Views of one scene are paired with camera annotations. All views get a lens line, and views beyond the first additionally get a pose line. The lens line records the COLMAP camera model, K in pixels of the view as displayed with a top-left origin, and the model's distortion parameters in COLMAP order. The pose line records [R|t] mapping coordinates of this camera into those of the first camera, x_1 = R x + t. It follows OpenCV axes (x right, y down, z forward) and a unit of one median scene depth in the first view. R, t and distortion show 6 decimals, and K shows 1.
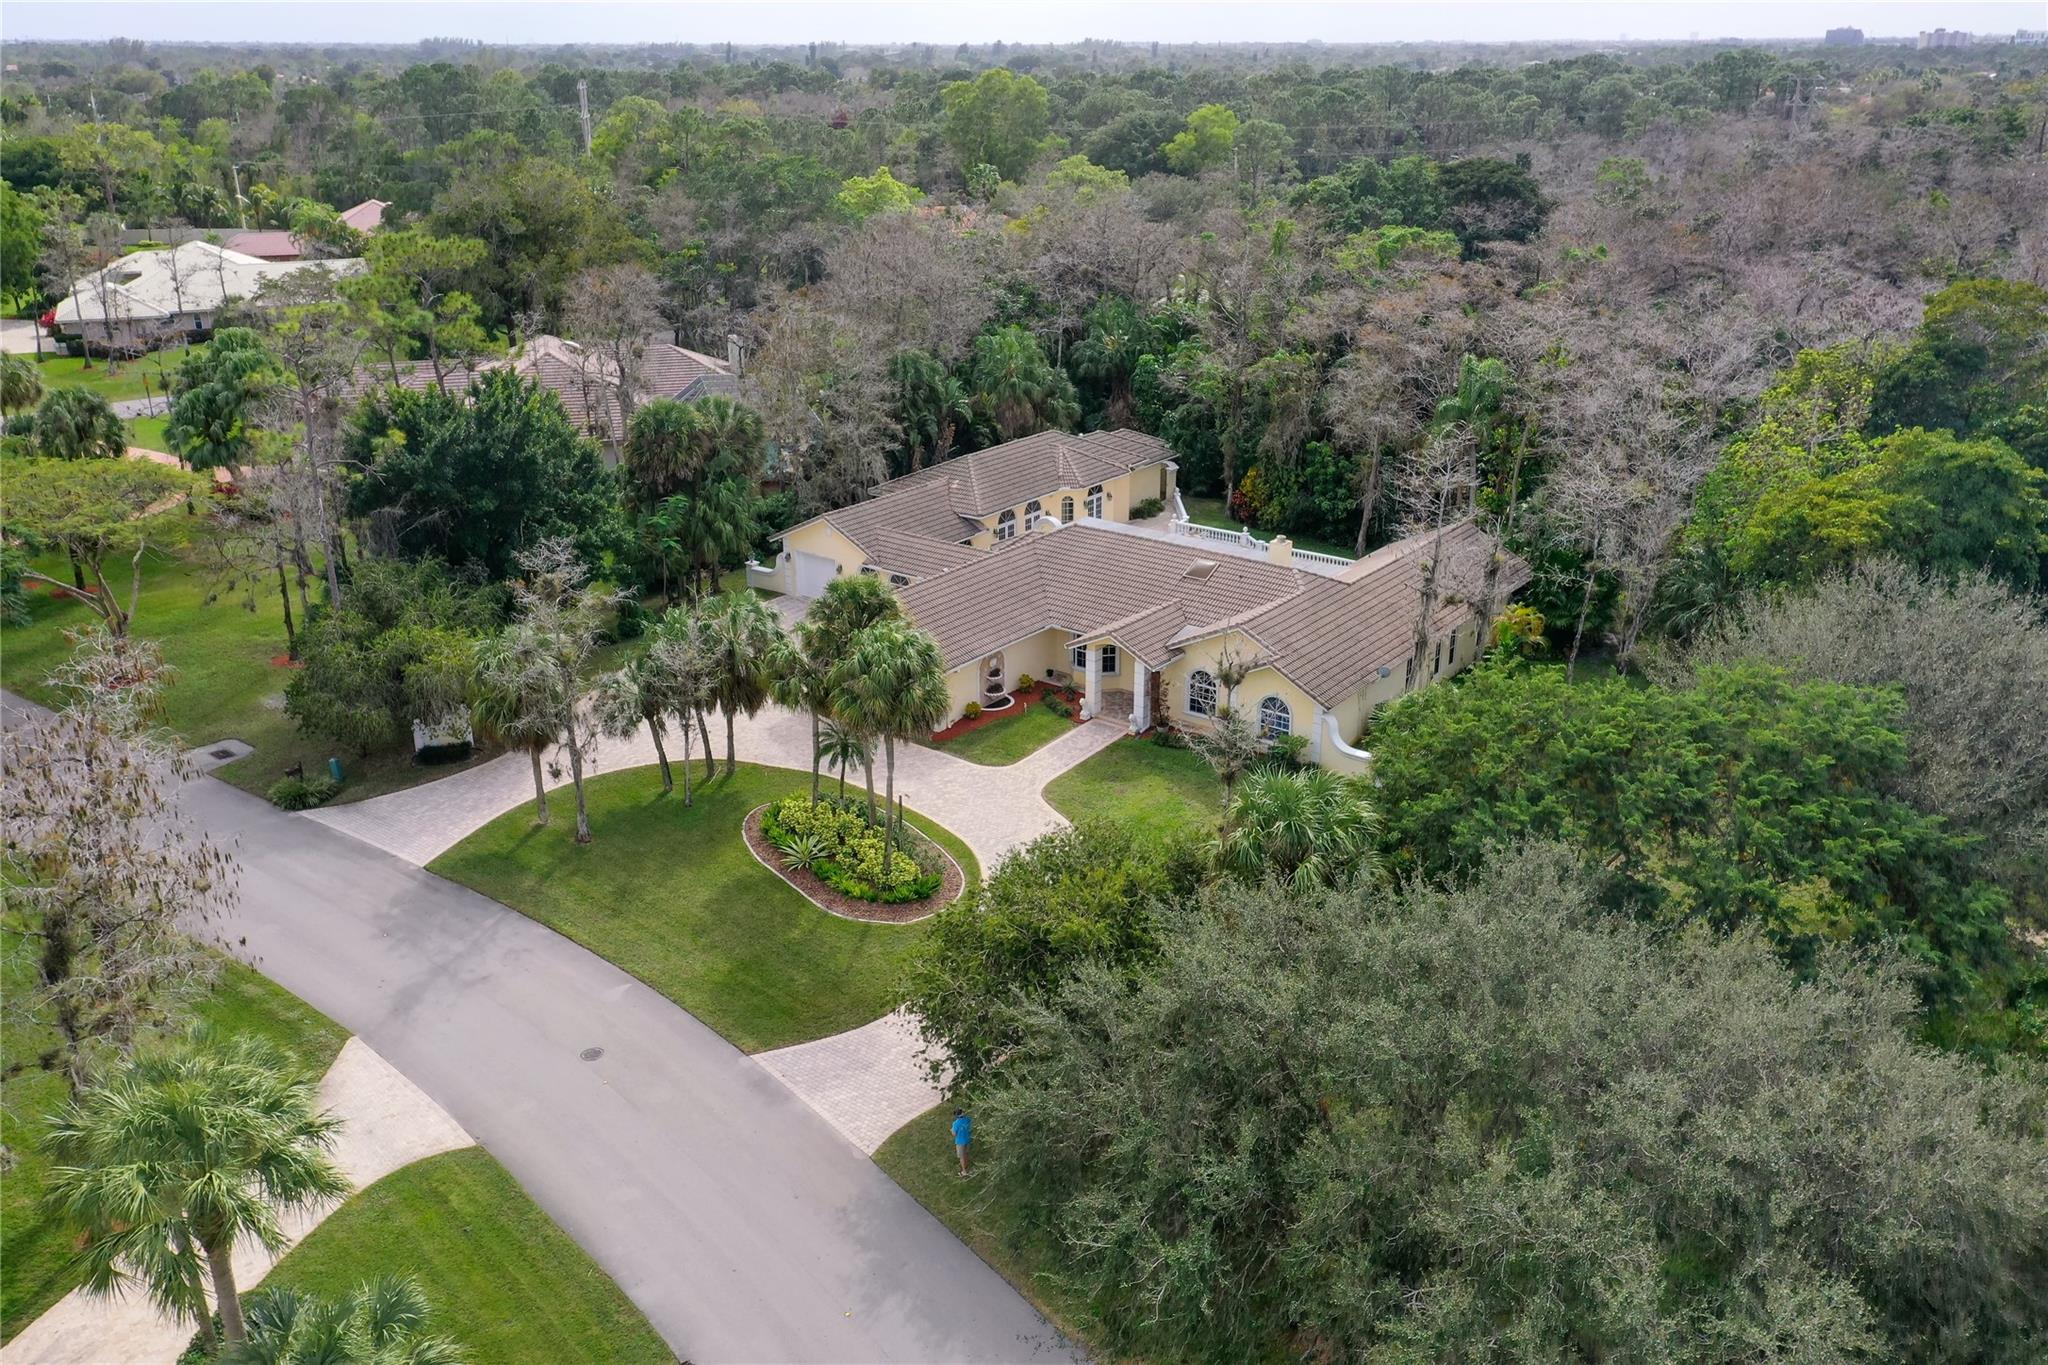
lens RADIAL K [[1637.5, 0, 1024.0], [0, 1637.5, 682.5], [0, 0, 1]] dist [0.024018, 0.007425]
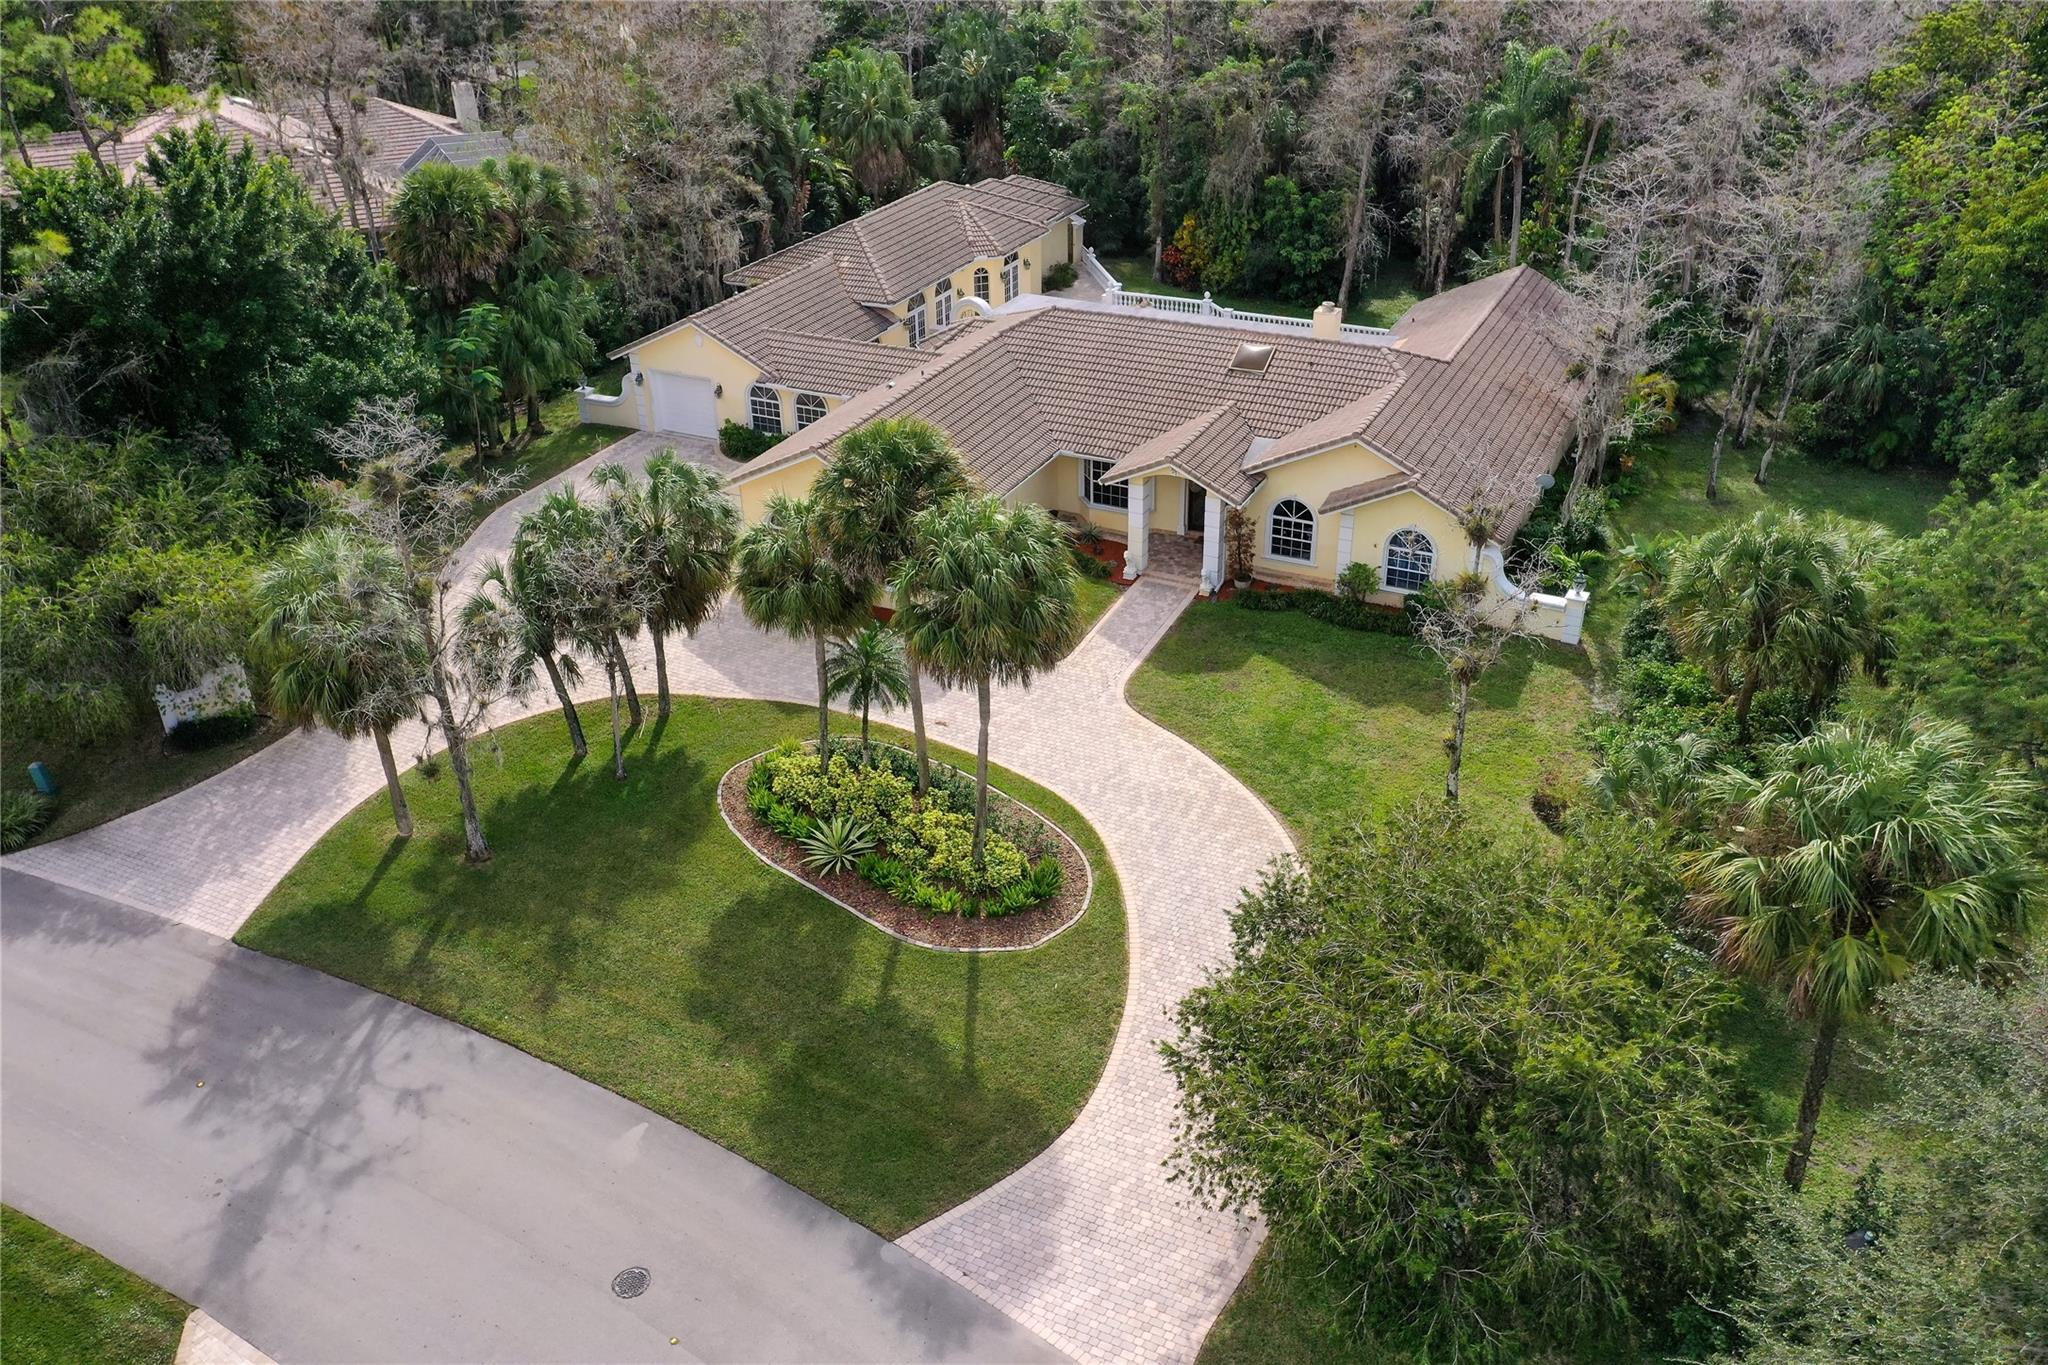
lens RADIAL K [[1637.5, 0, 1024.0], [0, 1637.5, 682.5], [0, 0, 1]] dist [0.024018, 0.007425]
pose [[0.980375, -0.110254, 0.163431, -0.127789], [0.086289, 0.985349, 0.147114, -0.041814], [-0.177257, -0.130124, 0.975524, 0.273176]]
